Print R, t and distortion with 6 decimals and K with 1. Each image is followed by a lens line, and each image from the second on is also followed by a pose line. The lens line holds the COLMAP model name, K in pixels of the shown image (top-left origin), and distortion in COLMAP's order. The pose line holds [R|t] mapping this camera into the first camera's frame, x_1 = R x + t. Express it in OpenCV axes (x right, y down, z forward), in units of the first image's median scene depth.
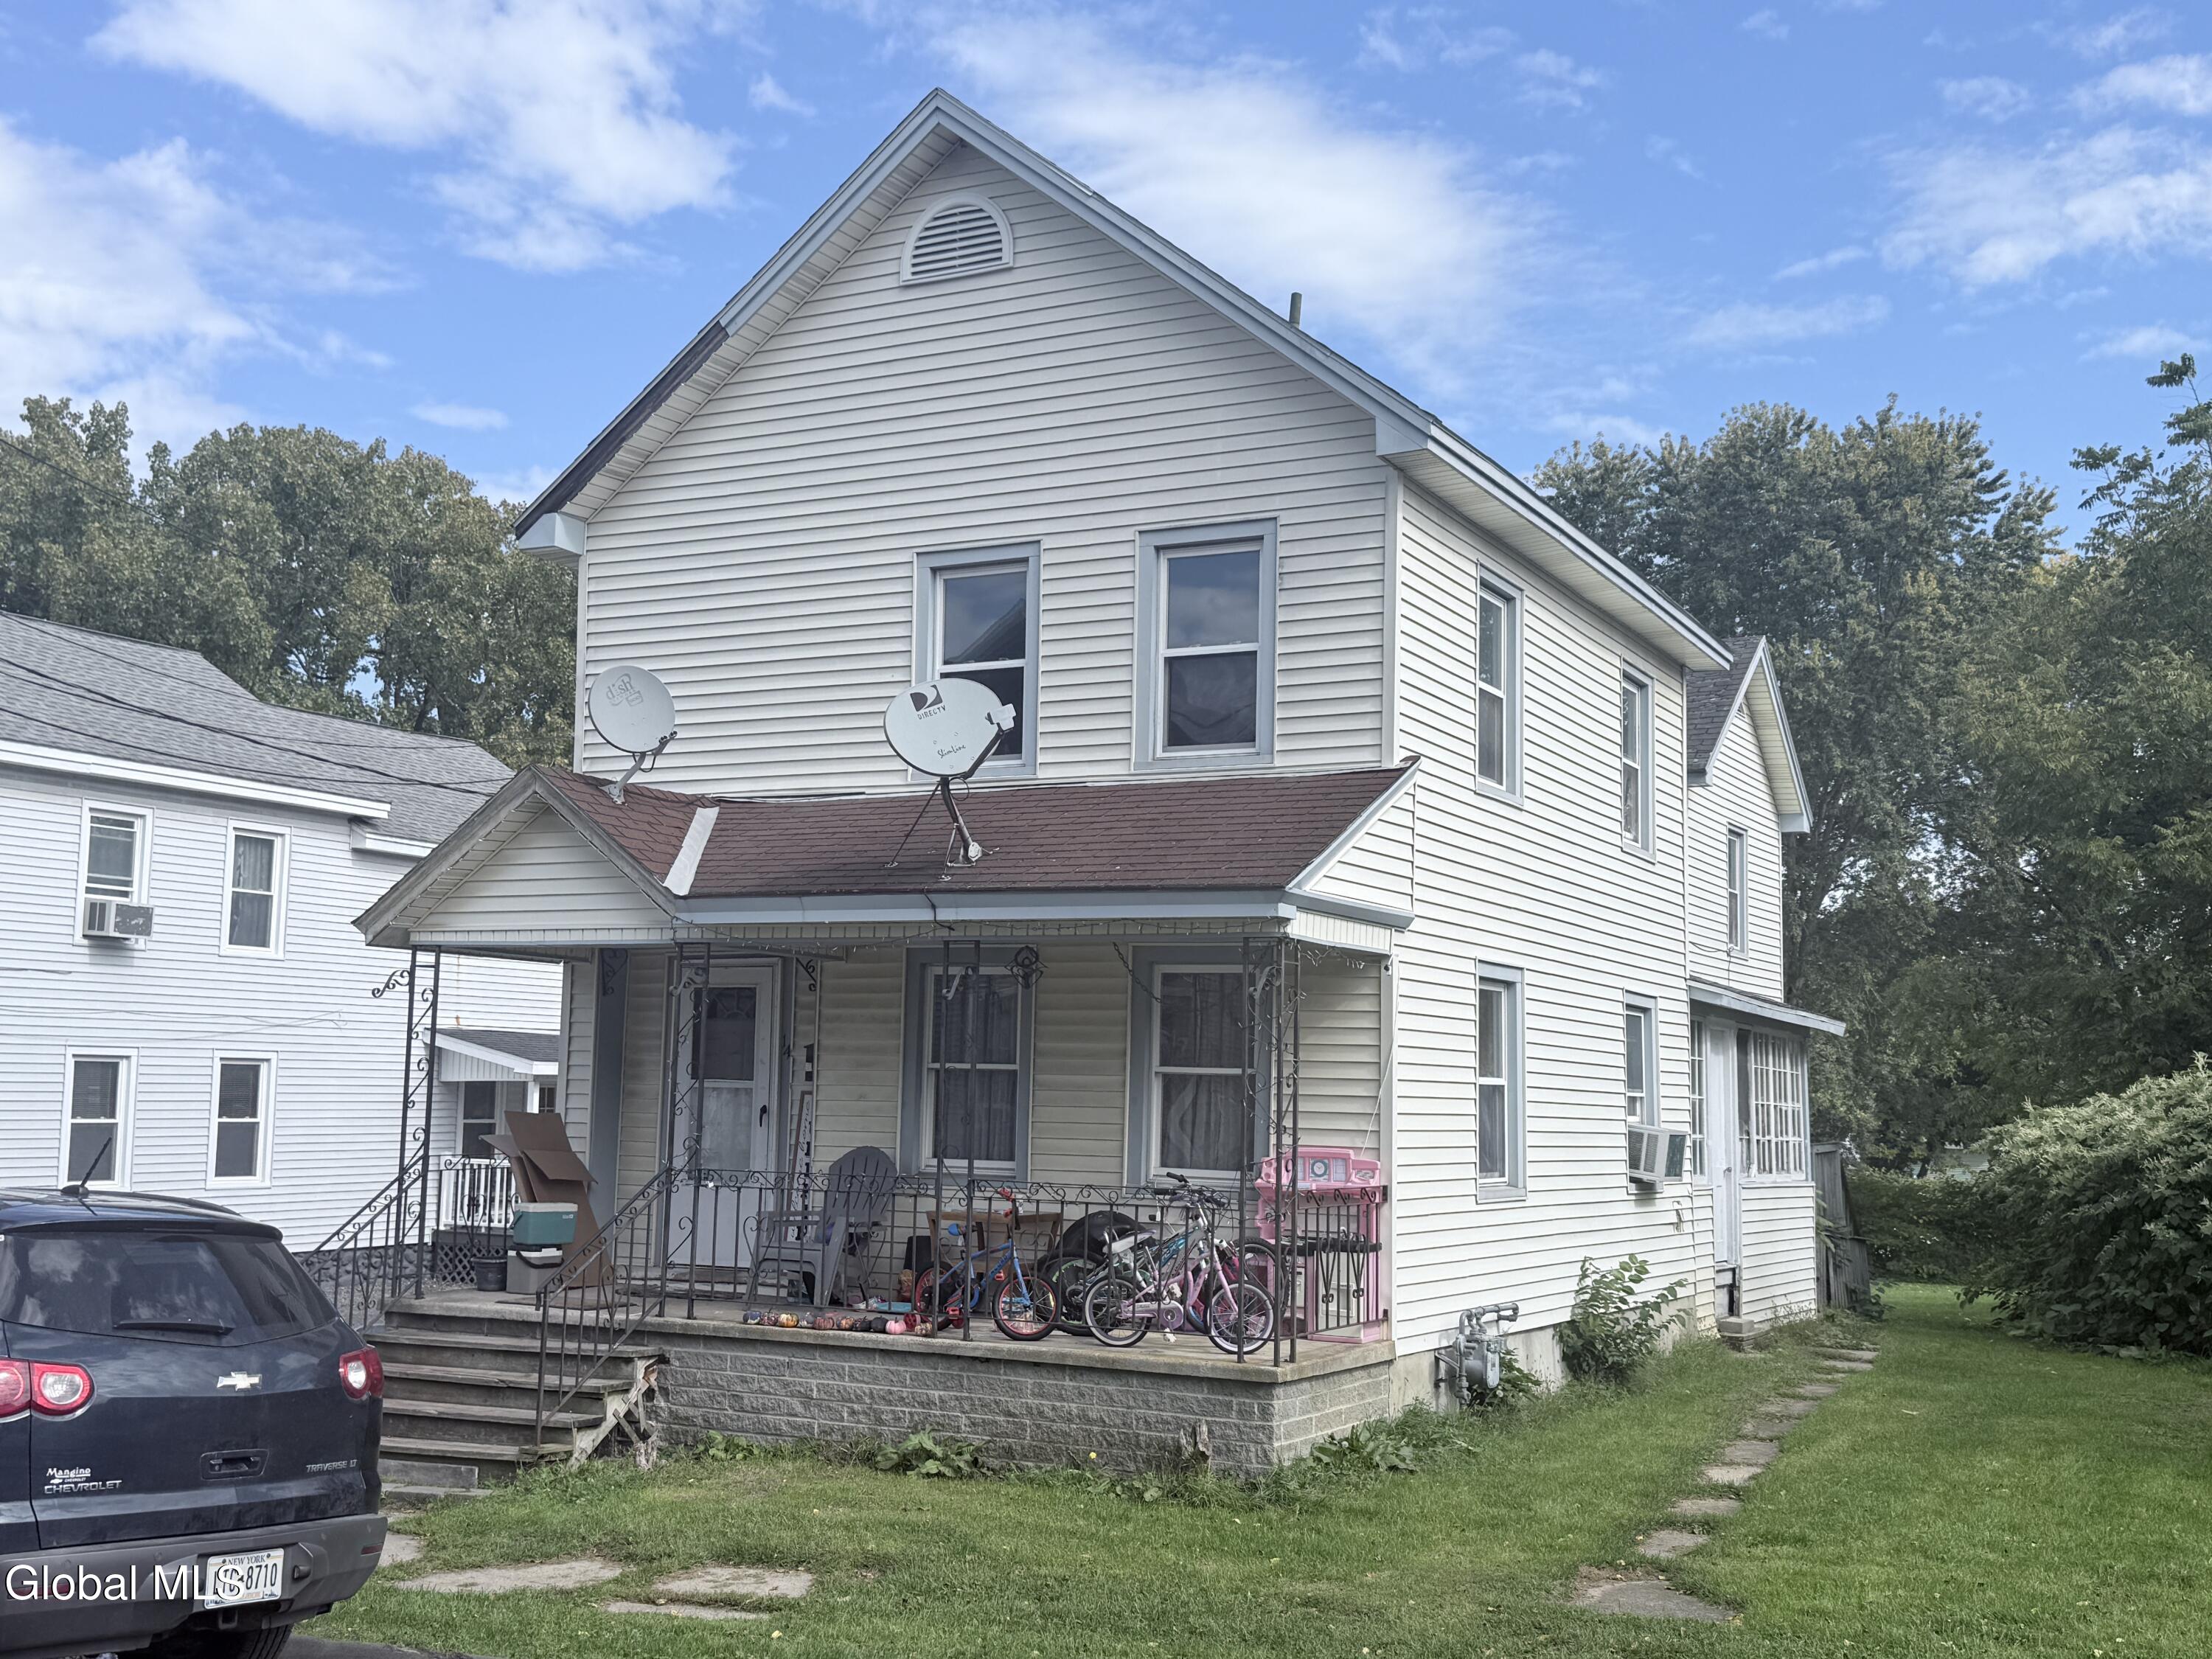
lens RADIAL K [[2412.9, 0, 1106.0], [0, 2412.9, 829.5], [0, 0, 1]] dist [0.080219, -0.005261]
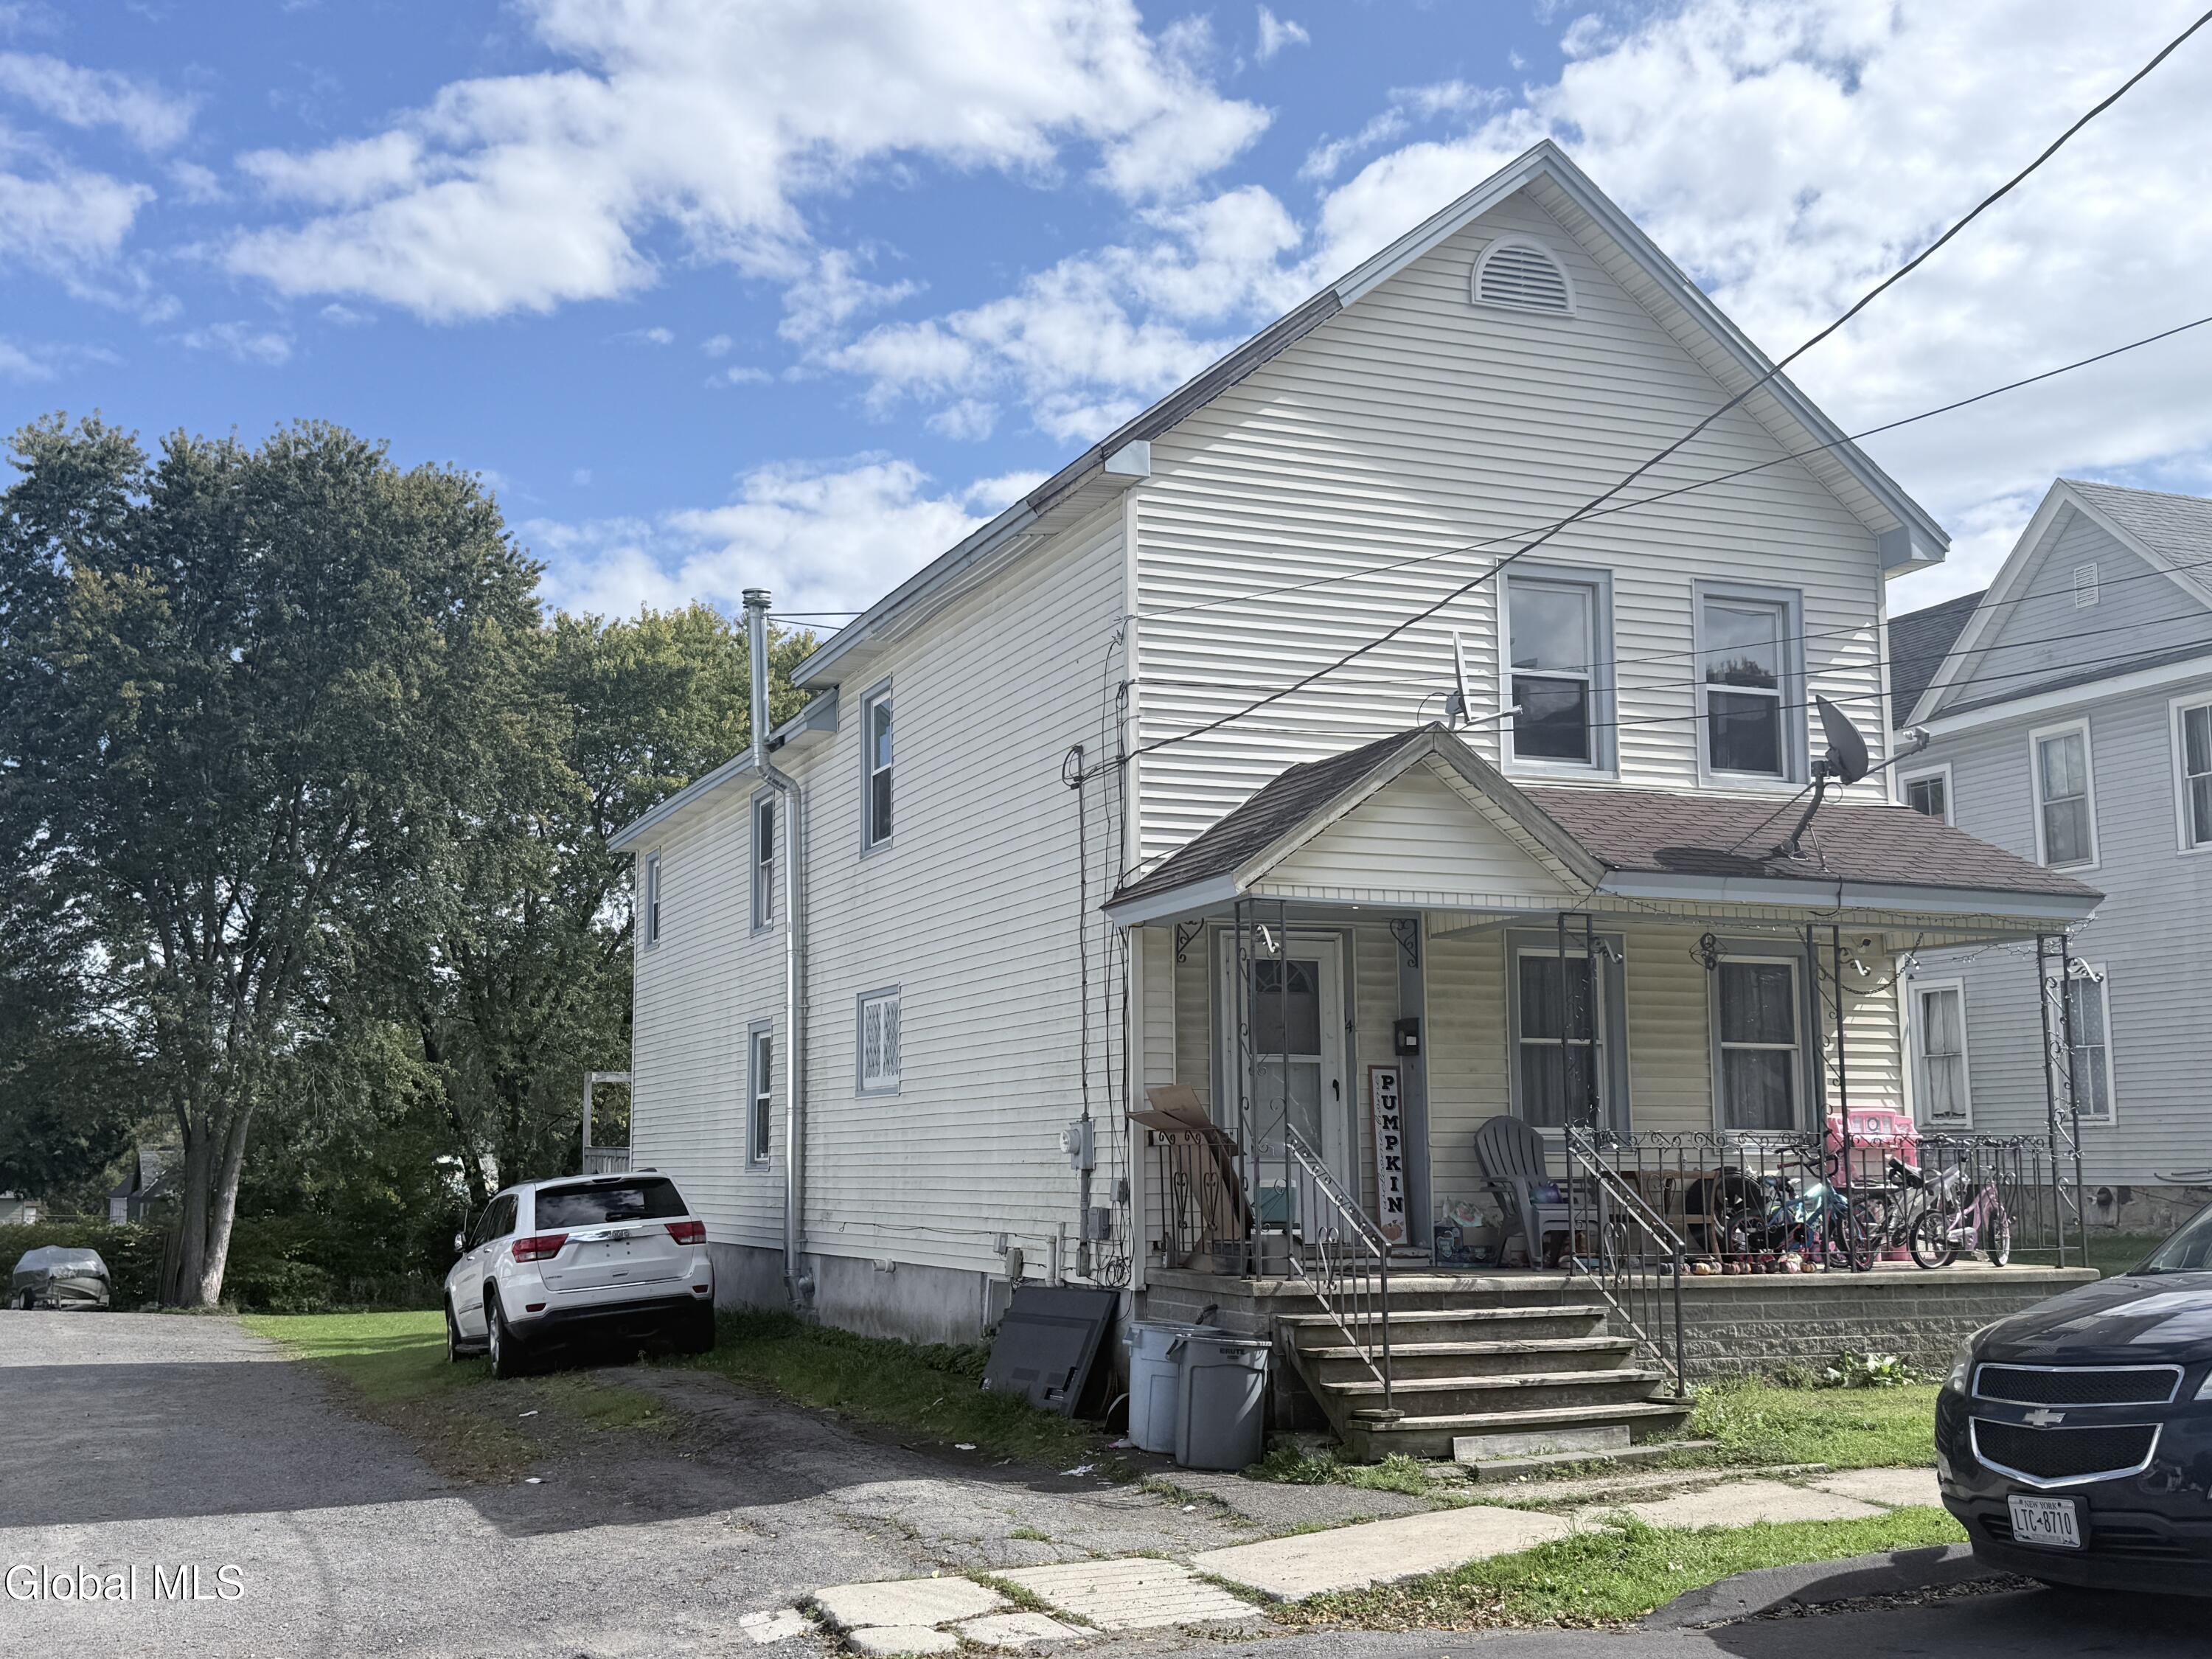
lens RADIAL K [[2412.9, 0, 1106.0], [0, 2412.9, 829.5], [0, 0, 1]] dist [0.080219, -0.005261]
pose [[0.647122, 0.076738, 0.758514, -1.041922], [-0.061888, 0.996925, -0.048058, 0.069489], [-0.759870, -0.015843, 0.649882, 0.459273]]
